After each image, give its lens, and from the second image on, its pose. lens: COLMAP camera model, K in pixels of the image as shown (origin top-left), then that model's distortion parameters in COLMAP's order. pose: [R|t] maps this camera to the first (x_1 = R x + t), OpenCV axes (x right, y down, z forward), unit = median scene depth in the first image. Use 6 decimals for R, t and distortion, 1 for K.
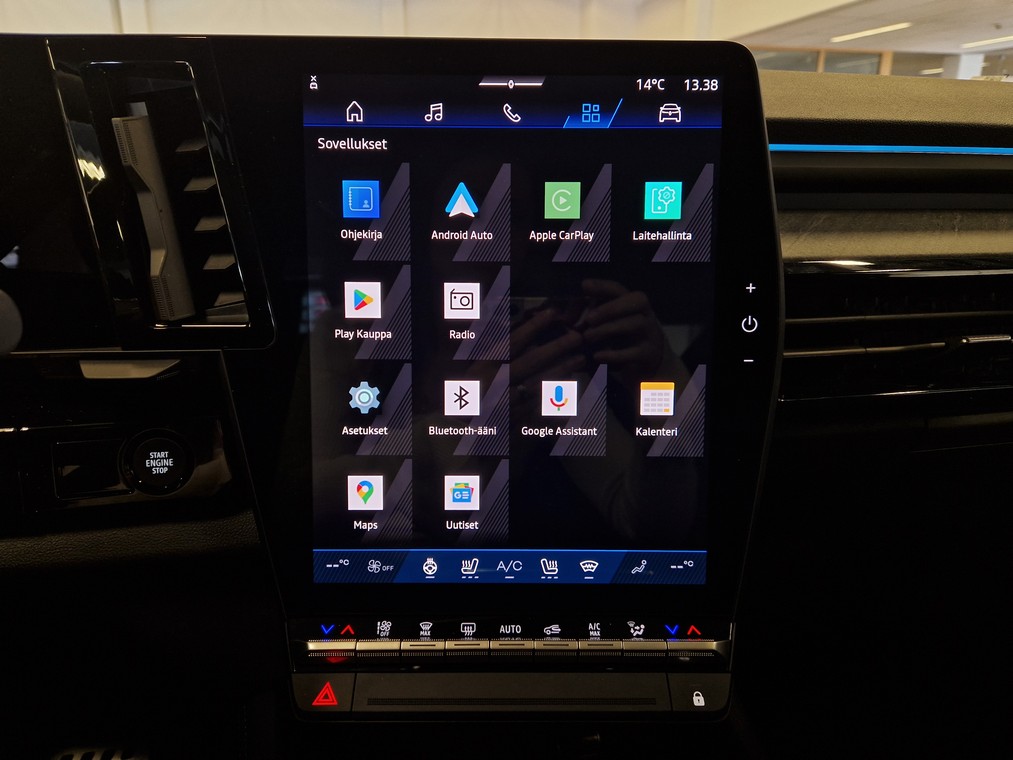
lens RADIAL K [[732.6, 0, 501.1], [0, 732.6, 377.0], [0, 0, 1]] dist [0.040504, -0.029062]
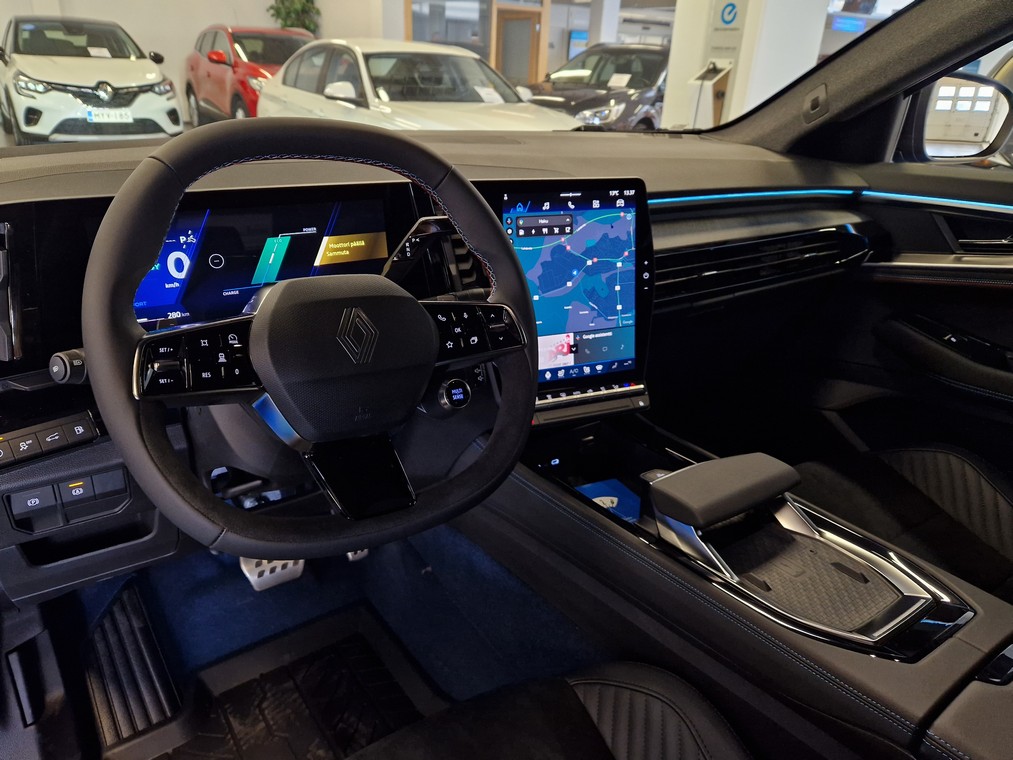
lens RADIAL K [[732.6, 0, 501.8], [0, 732.6, 382.0], [0, 0, 1]] dist [0.040504, -0.029062]
pose [[0.914990, -0.130902, 0.381651, -1.290922], [0.082586, 0.986643, 0.140411, -0.107842], [-0.394933, -0.096956, 0.913580, -1.397327]]
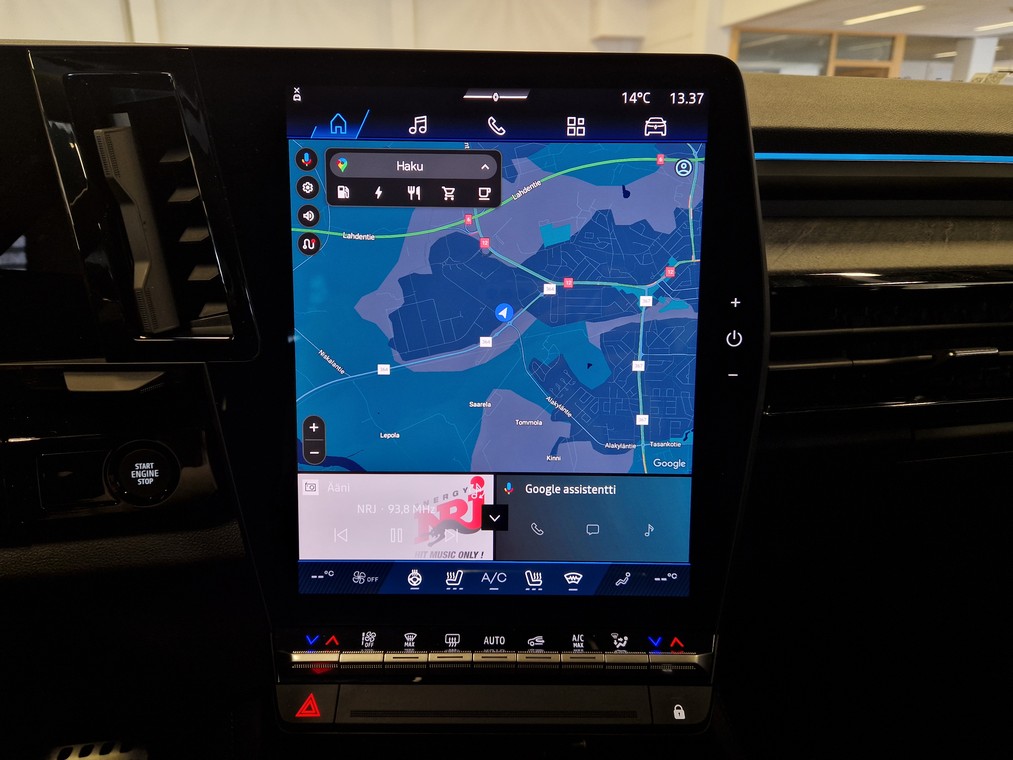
lens RADIAL K [[732.6, 0, 509.2], [0, 732.6, 372.4], [0, 0, 1]] dist [0.040504, -0.029062]
pose [[0.999990, 0.004172, -0.001772, 0.033197], [-0.004142, 0.999857, 0.016419, -0.040043], [0.001840, -0.016412, 0.999864, 0.000735]]
